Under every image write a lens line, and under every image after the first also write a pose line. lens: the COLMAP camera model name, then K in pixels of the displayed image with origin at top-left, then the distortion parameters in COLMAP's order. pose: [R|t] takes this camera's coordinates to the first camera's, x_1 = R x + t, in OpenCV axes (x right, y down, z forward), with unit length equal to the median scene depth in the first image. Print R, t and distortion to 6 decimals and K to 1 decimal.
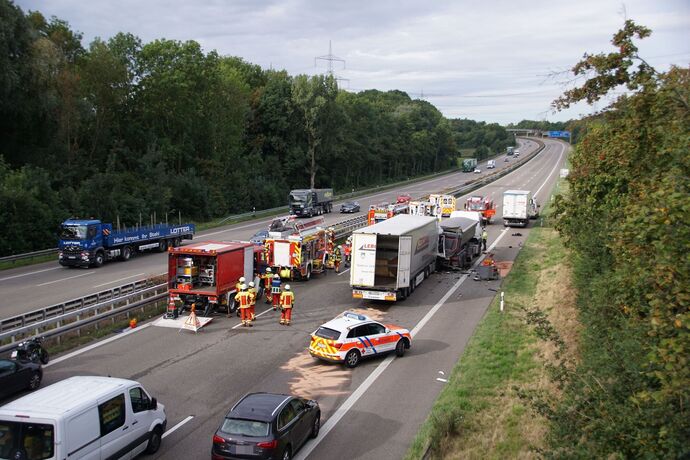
lens RADIAL K [[817.2, 0, 345.0], [0, 817.2, 230.0], [0, 0, 1]] dist [0.029899, 0.660213]
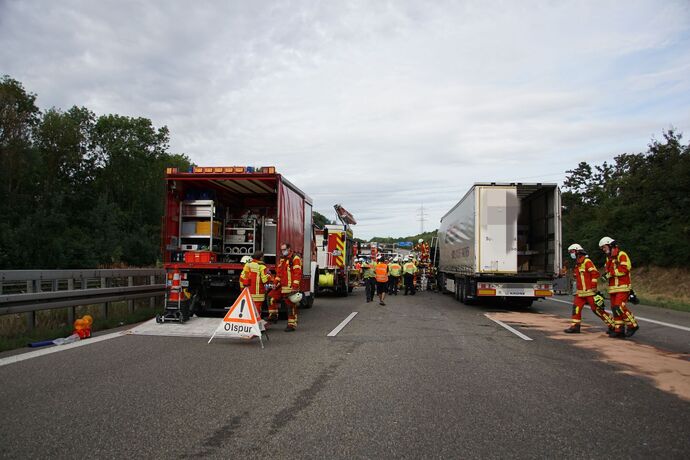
lens RADIAL K [[595.3, 0, 345.0], [0, 595.3, 230.0], [0, 0, 1]] dist [-0.110628, 0.226603]
pose [[0.985081, -0.005215, 0.172013, -0.120141], [0.031331, 0.988271, -0.149464, 0.074067], [-0.169216, 0.152624, 0.973690, 0.460350]]
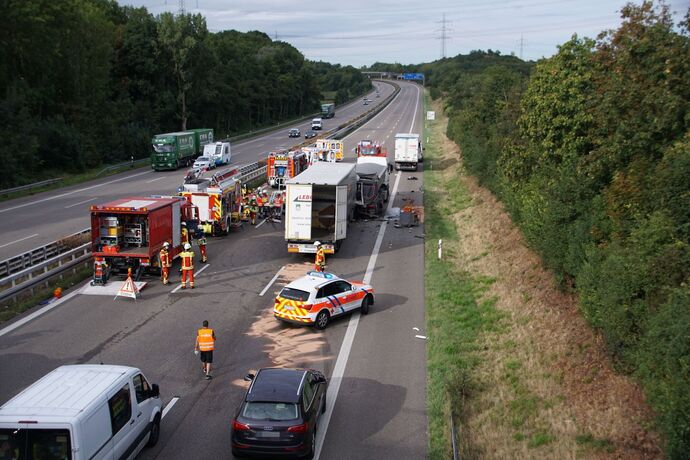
lens RADIAL K [[817.2, 0, 345.0], [0, 817.2, 230.0], [0, 0, 1]] dist [0.029899, 0.660213]
pose [[0.984165, -0.039560, 0.172783, -0.067890], [0.027726, 0.997135, 0.070372, -0.005905], [-0.175072, -0.064467, 0.982443, 0.044418]]
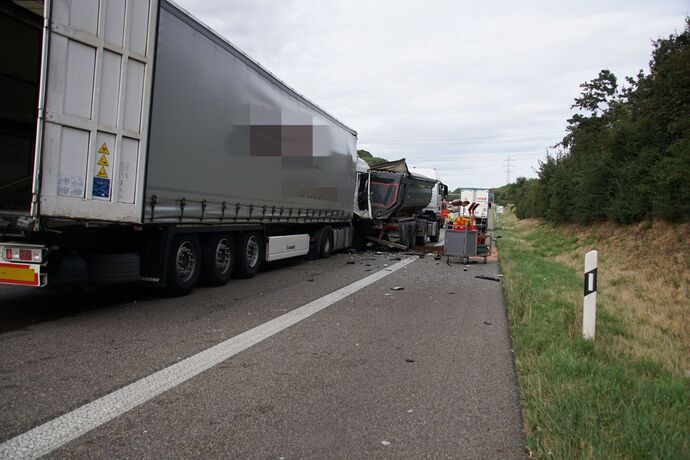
lens RADIAL K [[590.0, 0, 345.0], [0, 590.0, 230.0], [0, 0, 1]] dist [-0.114558, 0.219179]
pose [[0.999593, 0.012104, 0.025832, 0.097628], [-0.010368, 0.997743, -0.066336, 0.061894], [-0.026577, 0.066041, 0.997463, 0.655702]]
